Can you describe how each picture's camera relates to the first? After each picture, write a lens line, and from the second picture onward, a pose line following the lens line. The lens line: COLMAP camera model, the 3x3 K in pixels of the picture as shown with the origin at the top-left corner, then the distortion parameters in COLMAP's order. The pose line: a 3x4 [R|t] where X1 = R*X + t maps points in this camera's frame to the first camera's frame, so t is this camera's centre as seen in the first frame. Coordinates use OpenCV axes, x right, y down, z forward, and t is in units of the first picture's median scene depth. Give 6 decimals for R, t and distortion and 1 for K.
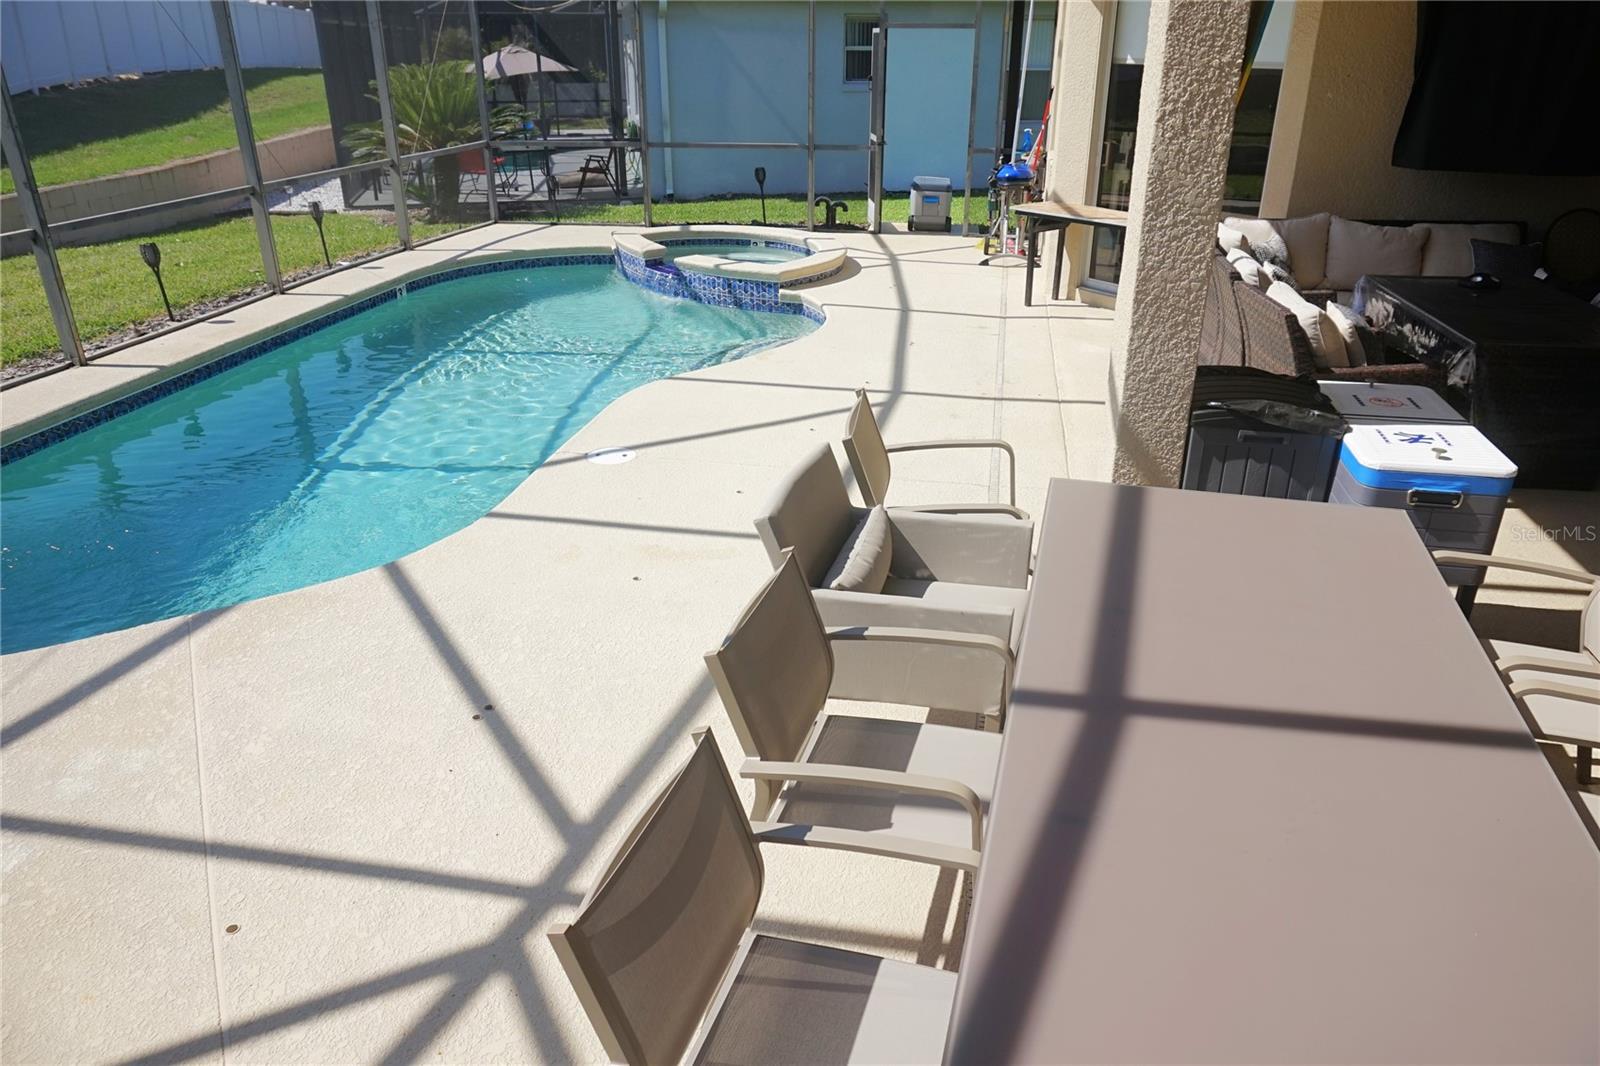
lens RADIAL K [[1078.8, 0, 797.9], [0, 1078.8, 532.7], [0, 0, 1]] dist [-0.017286, -0.001611]
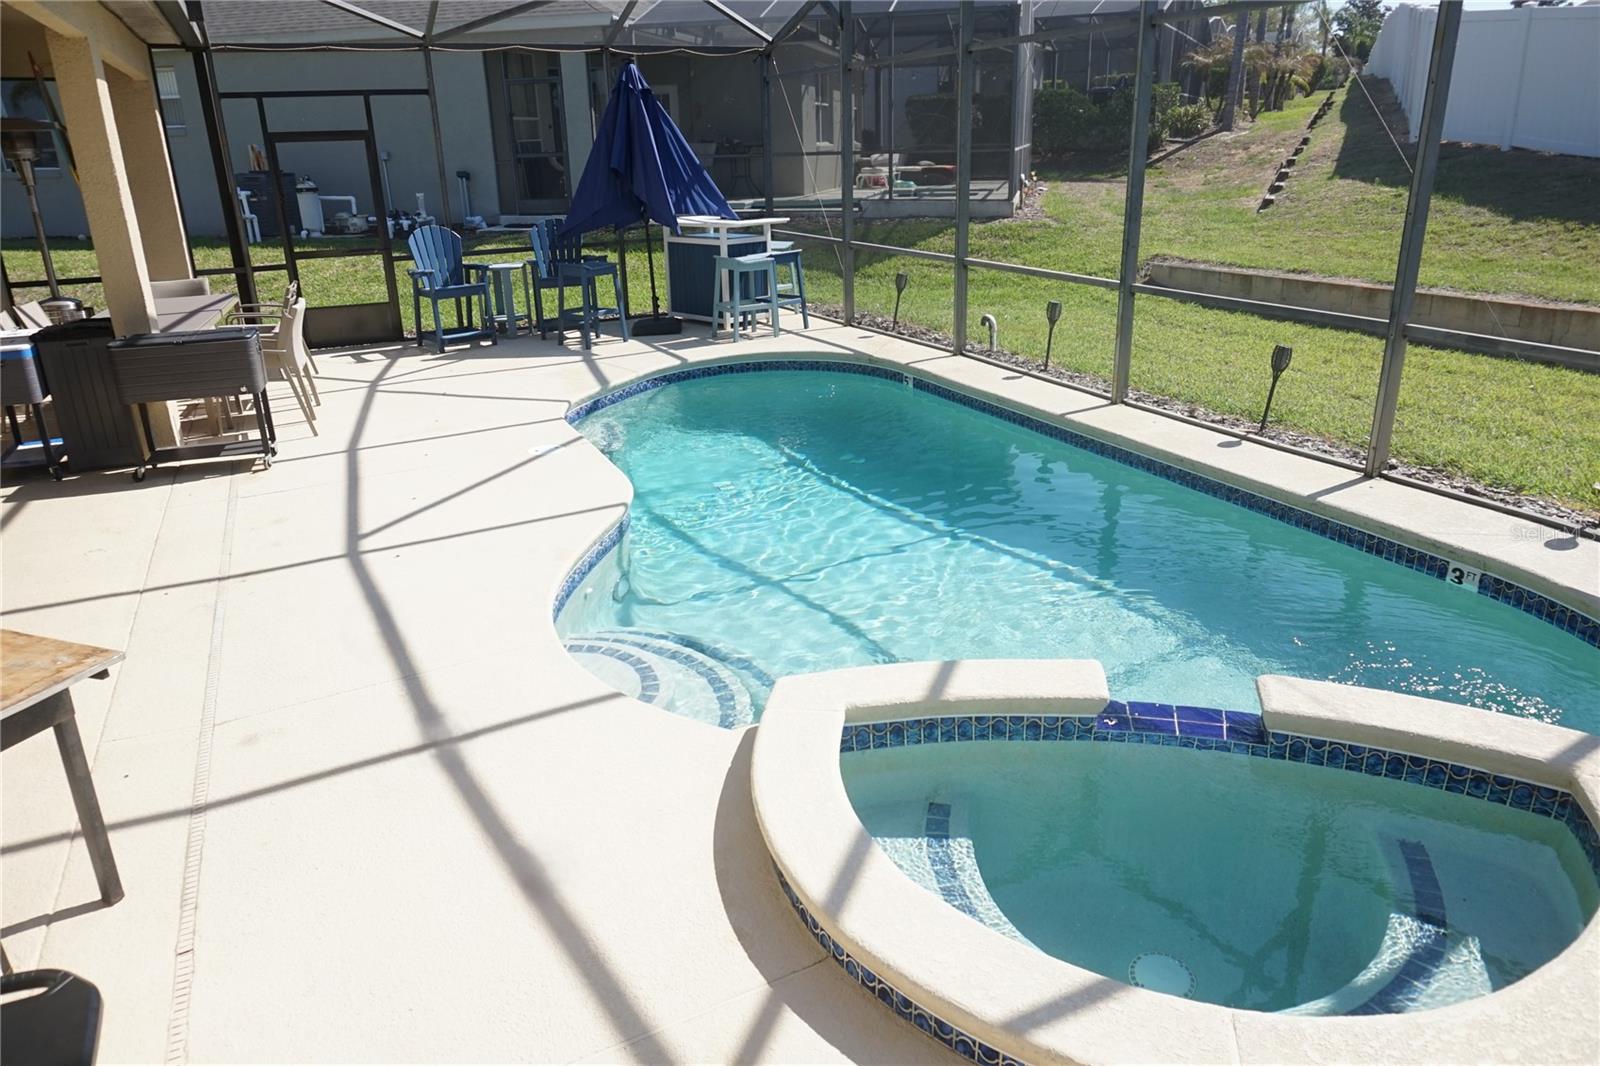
lens RADIAL K [[1078.8, 0, 799.0], [0, 1078.8, 534.8], [0, 0, 1]] dist [-0.017286, -0.001611]
pose [[-0.798674, 0.206534, -0.565211, 0.224103], [-0.251111, 0.739185, 0.624939, -0.606239], [0.546866, 0.641053, -0.538505, 1.365818]]
